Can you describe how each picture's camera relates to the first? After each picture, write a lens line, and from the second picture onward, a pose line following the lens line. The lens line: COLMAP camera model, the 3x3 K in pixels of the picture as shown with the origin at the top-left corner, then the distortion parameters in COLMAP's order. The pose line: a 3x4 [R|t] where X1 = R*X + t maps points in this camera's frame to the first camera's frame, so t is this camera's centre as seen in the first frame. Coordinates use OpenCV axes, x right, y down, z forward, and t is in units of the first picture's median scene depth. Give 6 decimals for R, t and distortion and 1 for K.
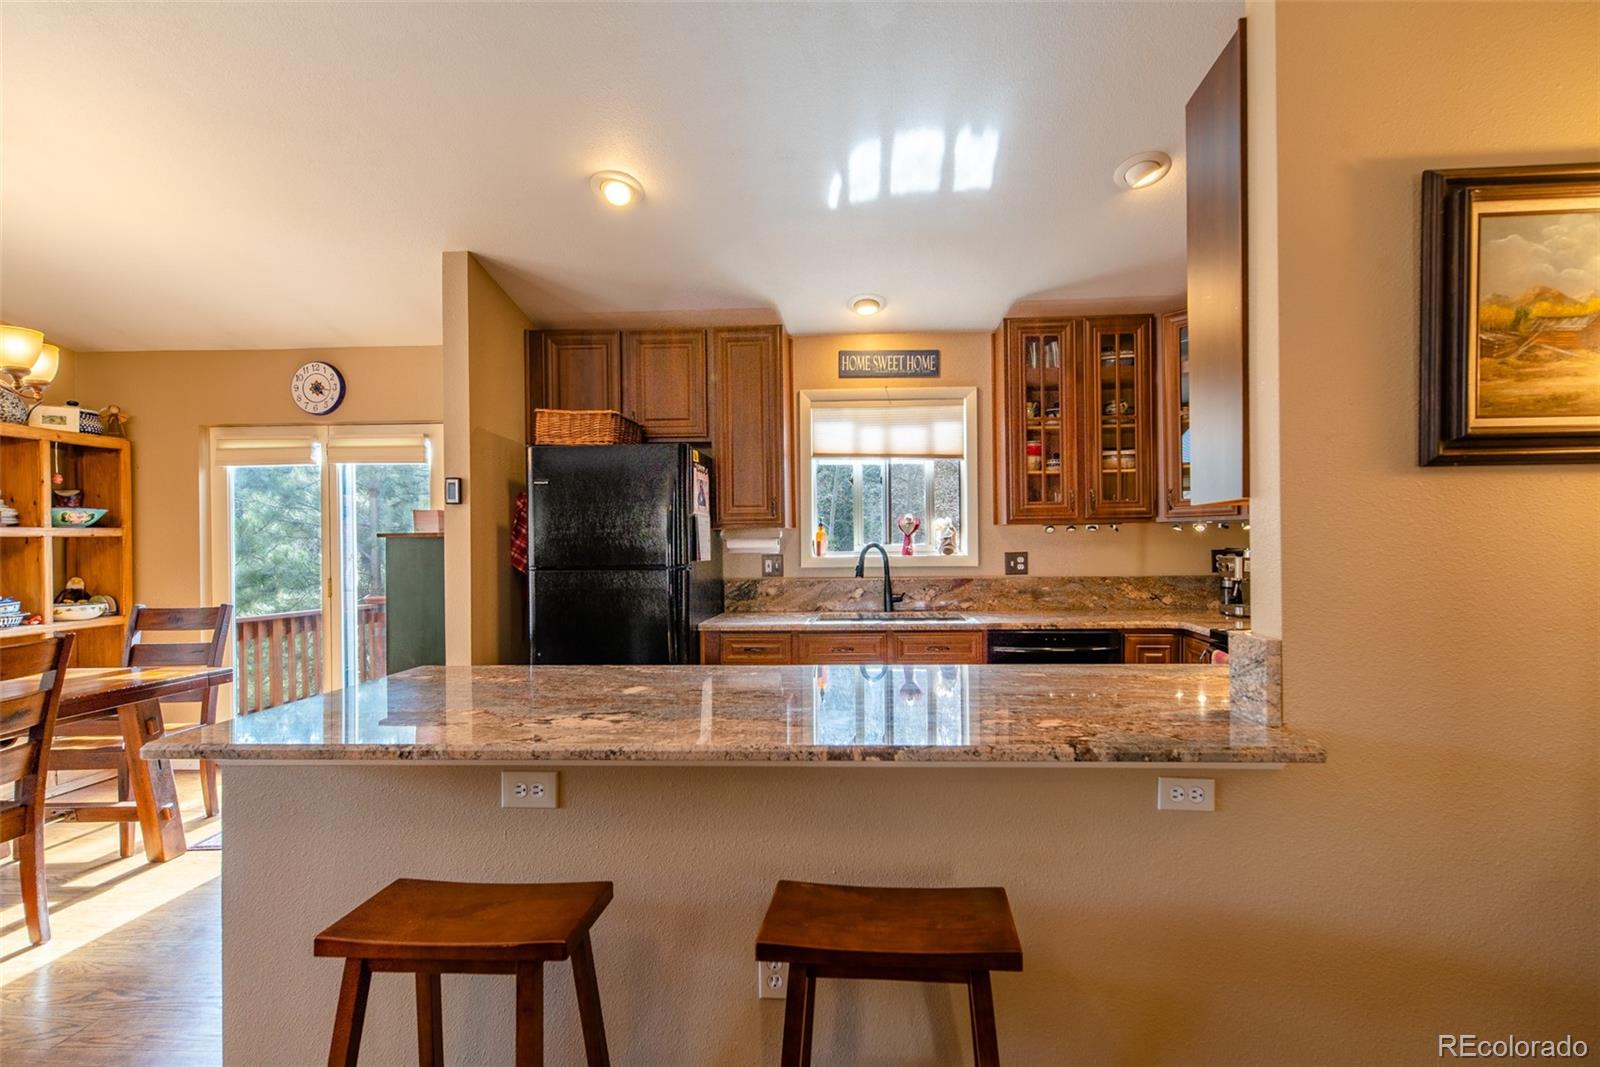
lens RADIAL K [[736.3, 0, 841.0], [0, 736.3, 543.5], [0, 0, 1]] dist [0.003681, -0.000053]
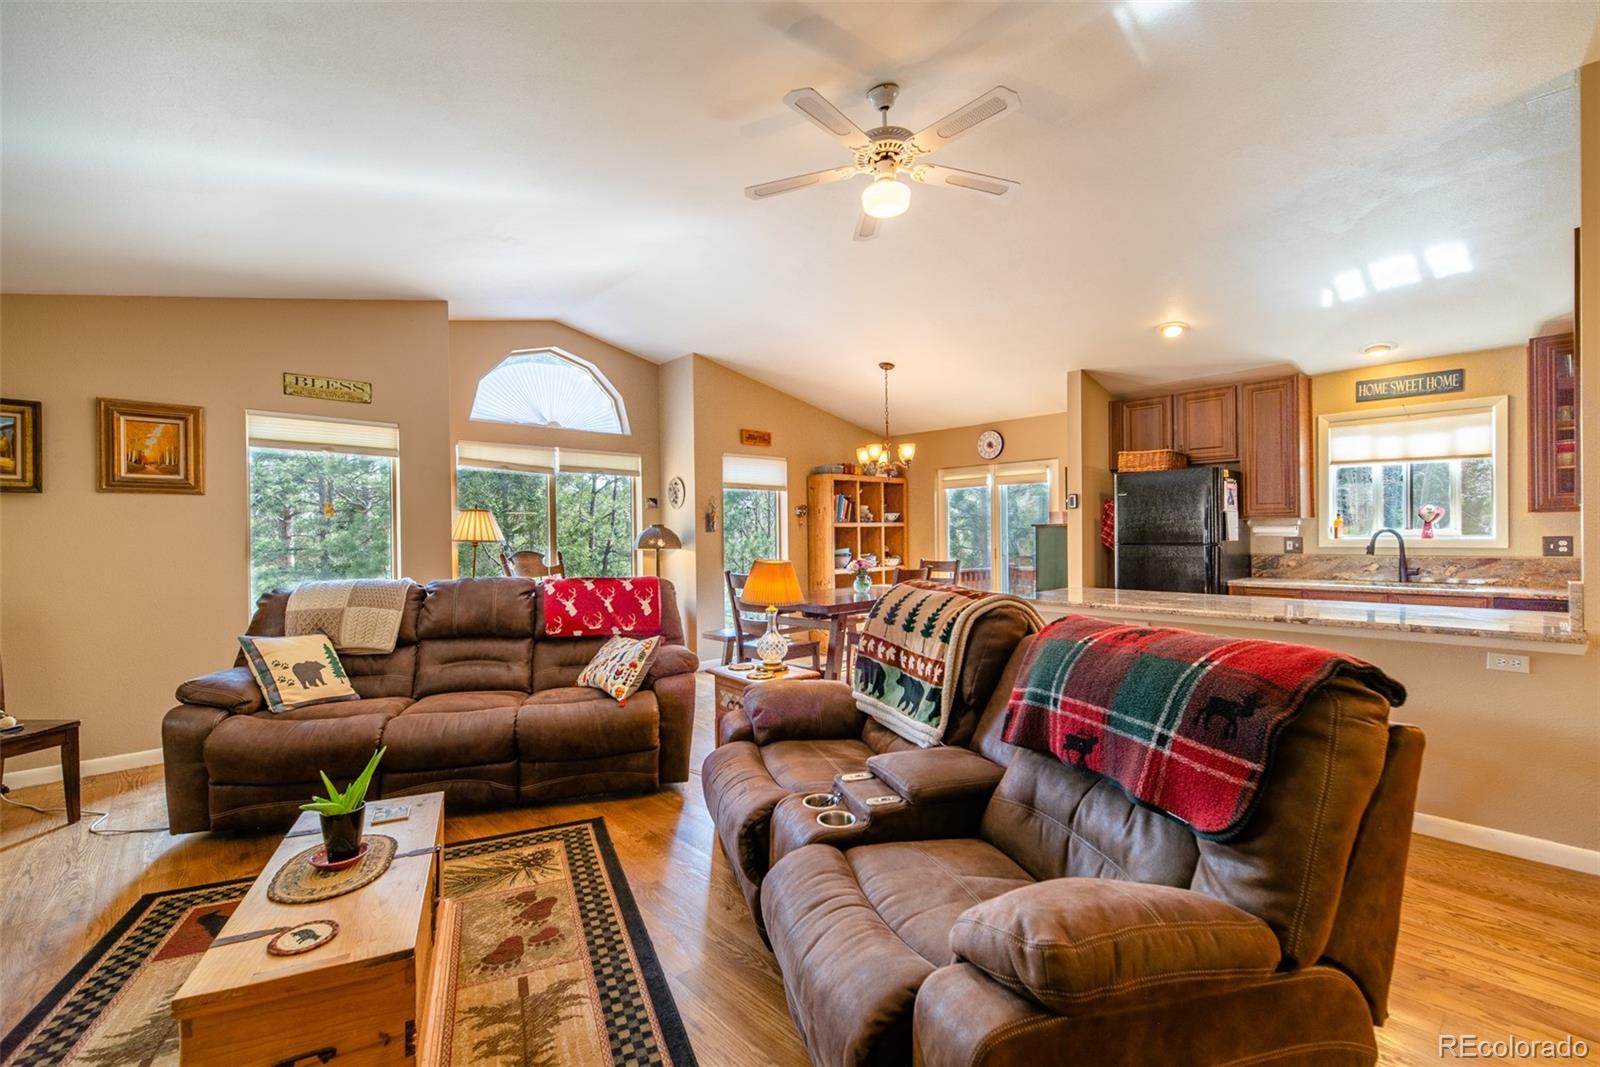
lens RADIAL K [[687.0, 0, 795.6], [0, 687.0, 536.0], [0, 0, 1]] dist [0.010066, 0.000447]
pose [[0.709878, 0.005133, -0.704306, 0.162121], [0.003667, 0.999933, 0.010983, -0.004725], [0.704315, -0.010380, 0.709812, -0.593413]]
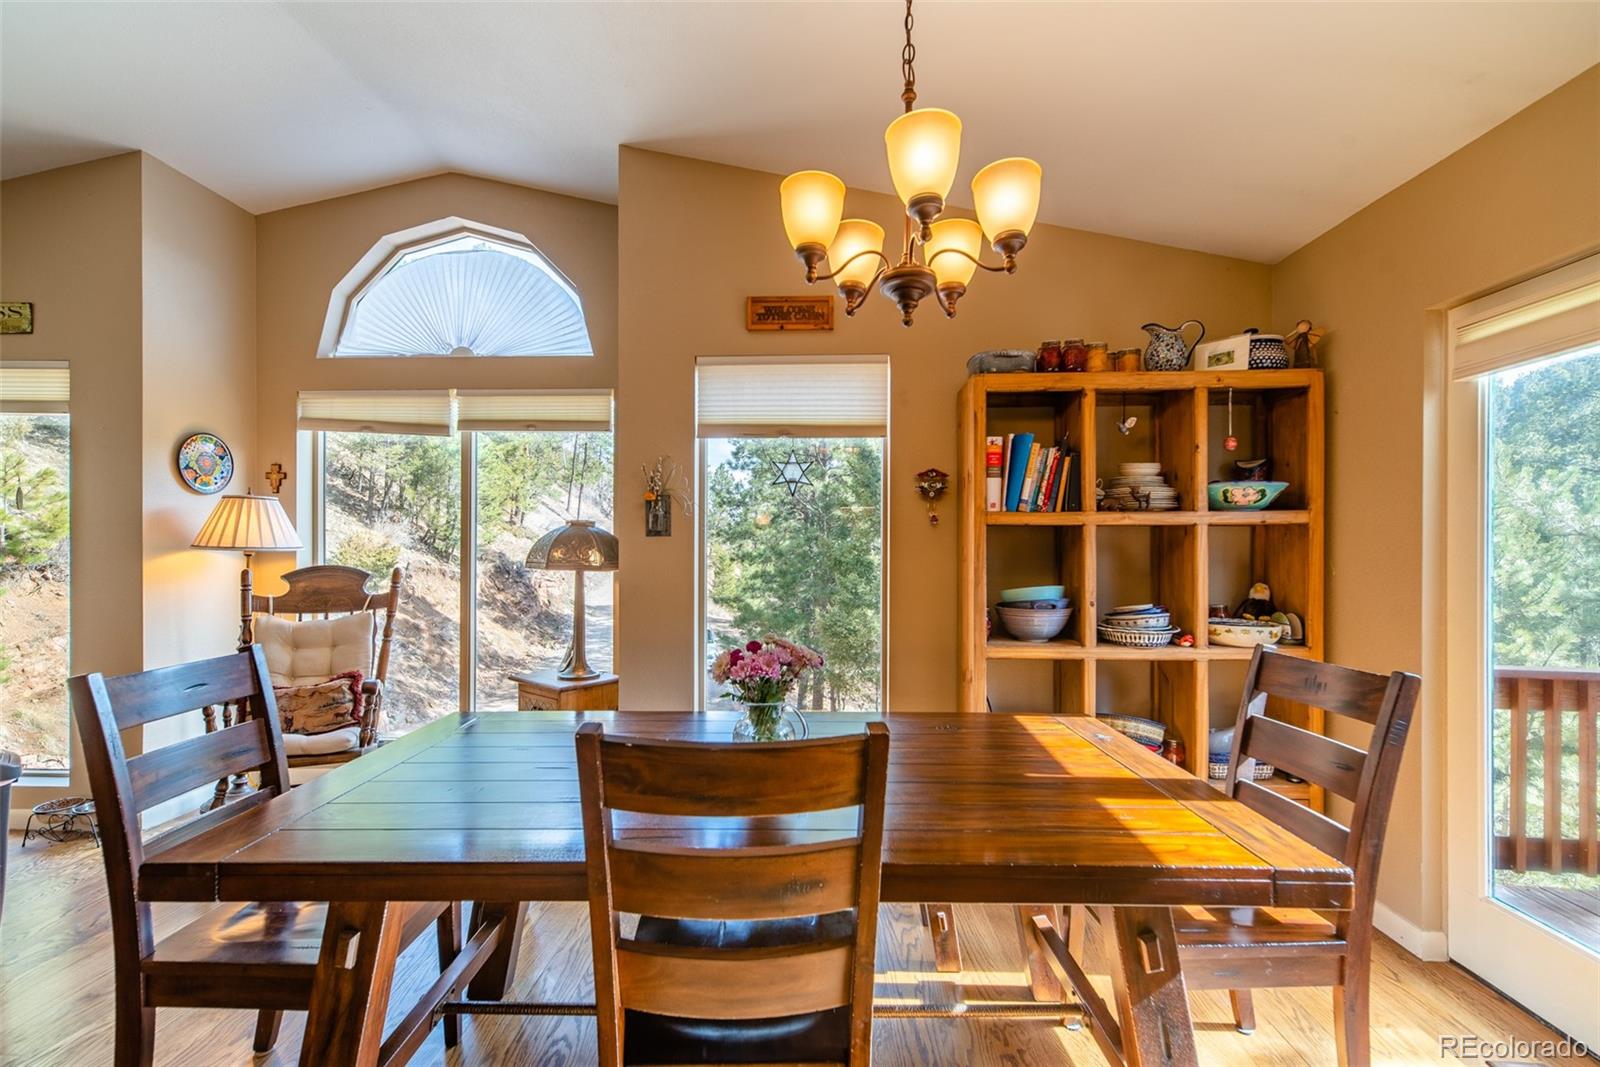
lens RADIAL K [[711.0, 0, 802.5], [0, 711.0, 548.2], [0, 0, 1]] dist [0.003020, 0.000252]
pose [[0.012364, 0.010496, -0.999868, -0.384316], [-0.002029, 0.999943, 0.010472, 0.006927], [0.999922, 0.001899, 0.012384, 0.587443]]
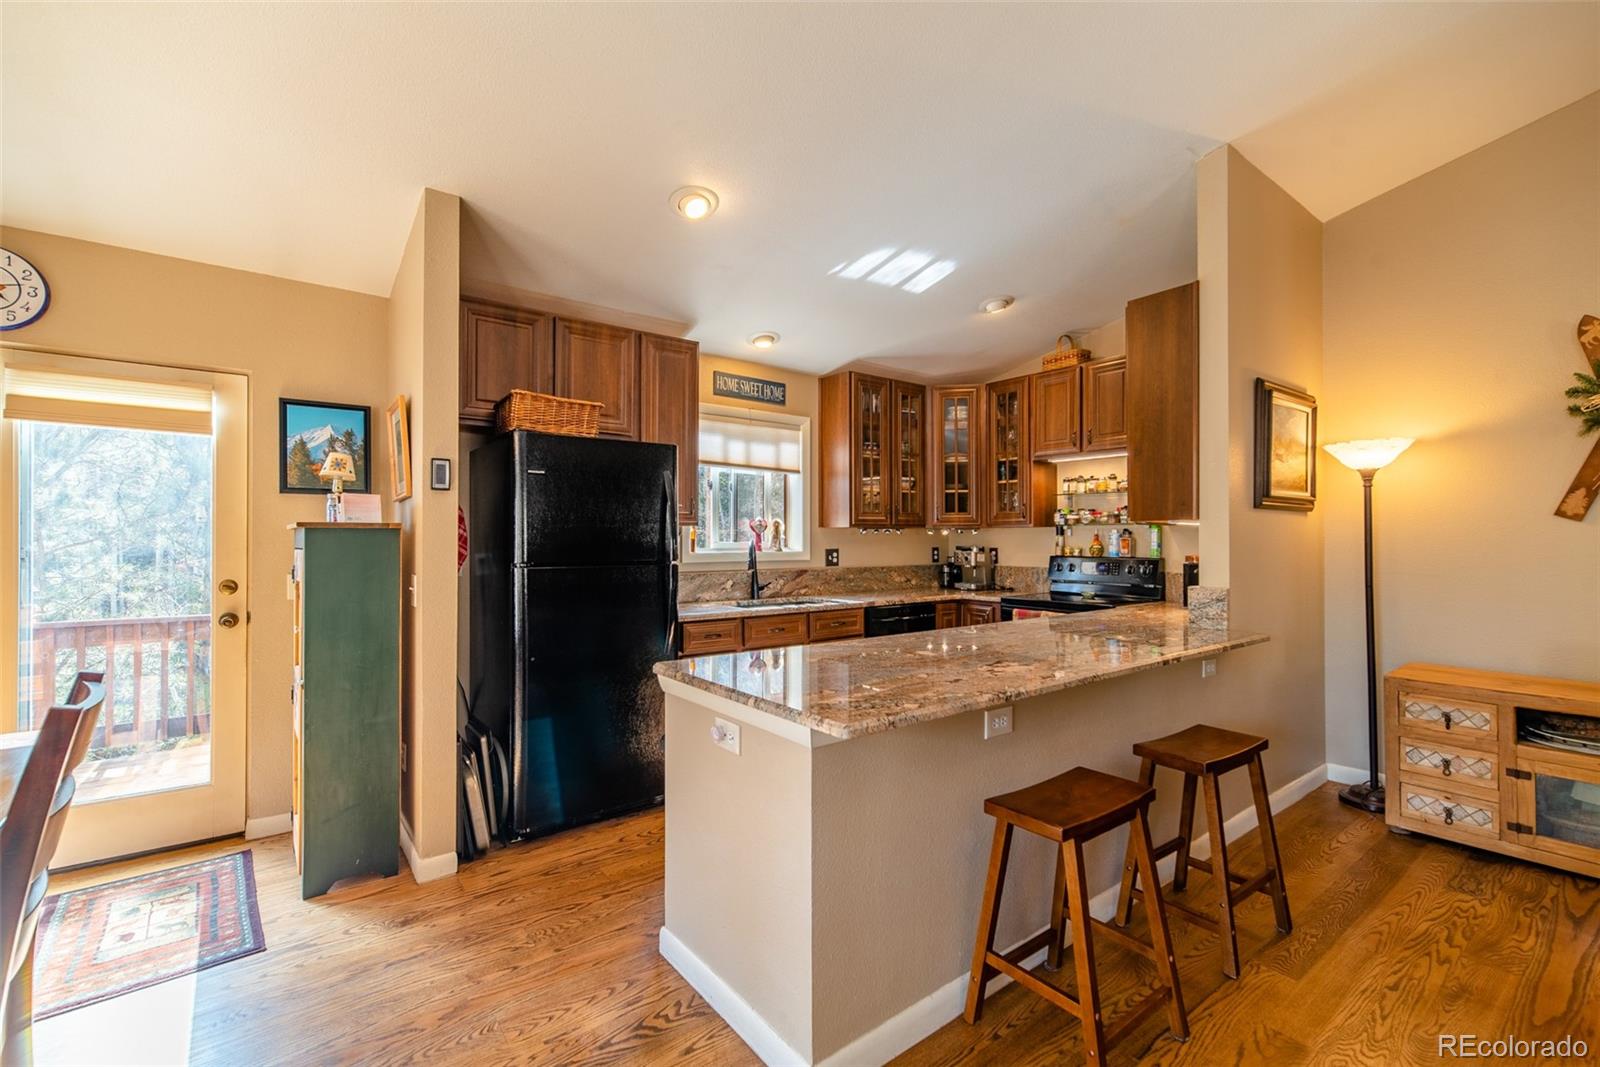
lens RADIAL K [[694.7, 0, 800.0], [0, 694.7, 533.5], [0, 0, 1]] dist [0.007268, 0.000436]
pose [[0.763598, 0.016005, 0.645493, -0.603435], [-0.006306, 0.999830, -0.017330, 0.006382], [-0.645661, 0.009163, 0.763570, 0.104381]]
